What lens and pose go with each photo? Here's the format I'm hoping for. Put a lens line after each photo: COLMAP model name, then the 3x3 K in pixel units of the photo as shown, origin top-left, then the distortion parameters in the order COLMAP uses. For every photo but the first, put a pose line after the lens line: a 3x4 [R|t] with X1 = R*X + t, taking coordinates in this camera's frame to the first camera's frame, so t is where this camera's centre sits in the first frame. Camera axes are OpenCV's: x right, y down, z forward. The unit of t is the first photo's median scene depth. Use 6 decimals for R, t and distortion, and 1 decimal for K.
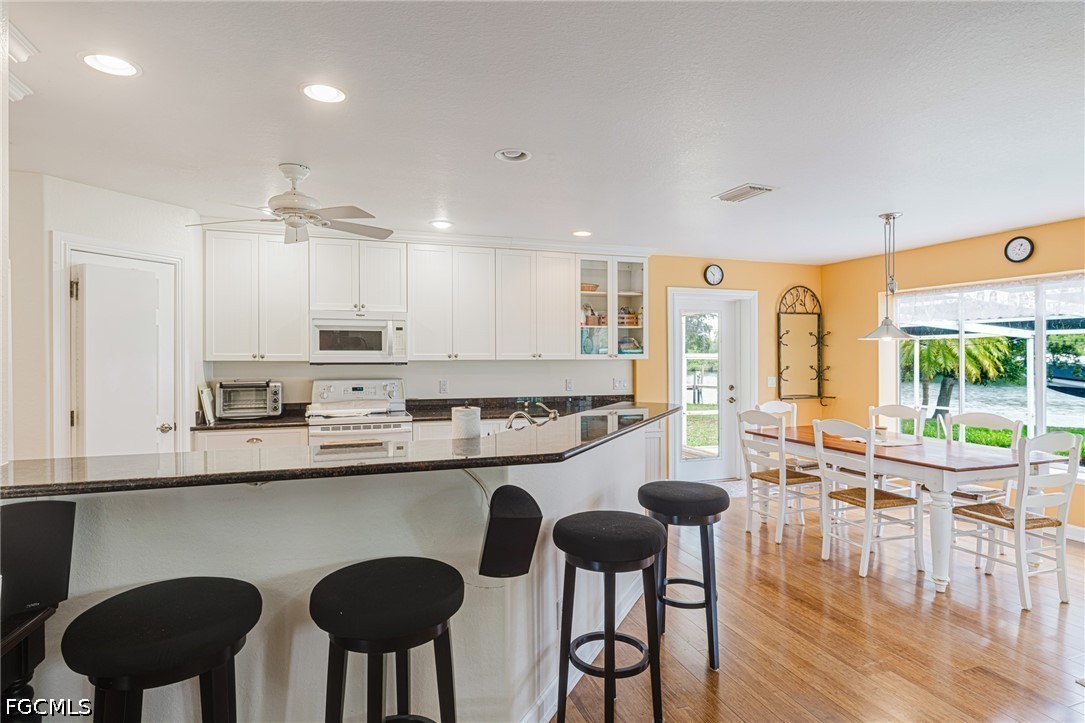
lens RADIAL K [[593.7, 0, 553.2], [0, 593.7, 361.2], [0, 0, 1]] dist [-0.003621, -0.000456]
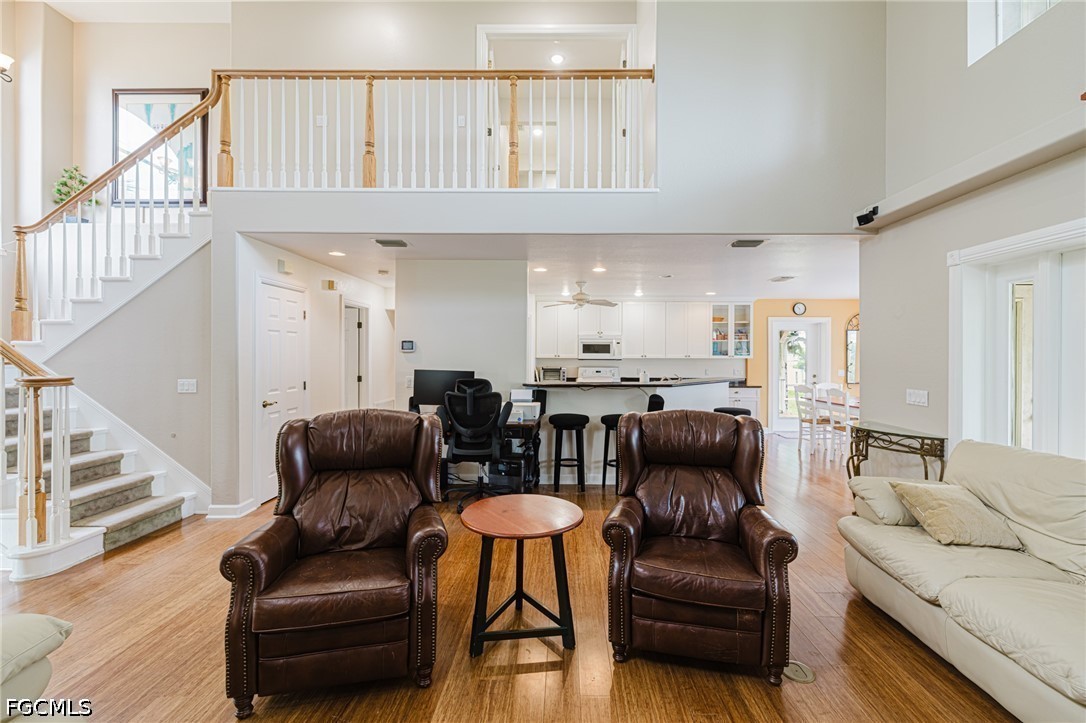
lens RADIAL K [[453.5, 0, 553.2], [0, 453.5, 360.0], [0, 0, 1]] dist [-0.003256, 0.000175]
pose [[0.929017, 0.006104, -0.369987, 0.119513], [-0.007305, 0.999972, -0.001845, 0.009594], [0.369966, 0.004417, 0.929035, -0.565647]]
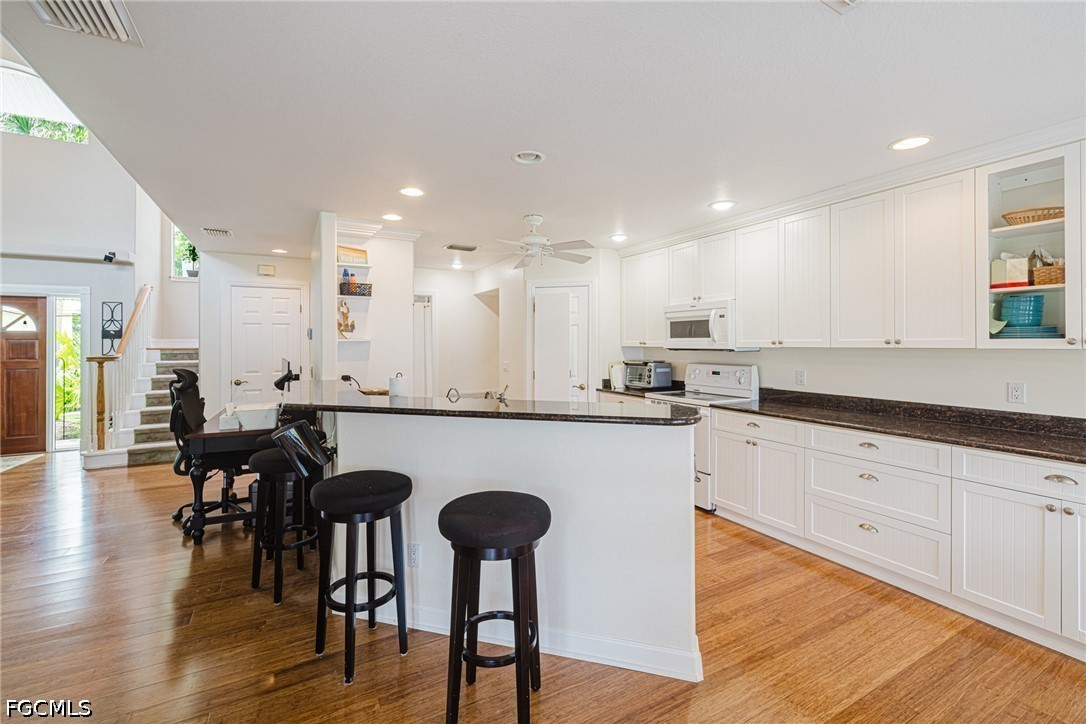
lens RADIAL K [[453.5, 0, 537.1], [0, 453.5, 347.8], [0, 0, 1]] dist [-0.003256, 0.000175]
pose [[0.145016, 0.008013, -0.989397, 0.456902], [-0.011010, 0.999918, 0.006484, -0.001526], [0.989368, 0.009953, 0.145093, 0.560062]]
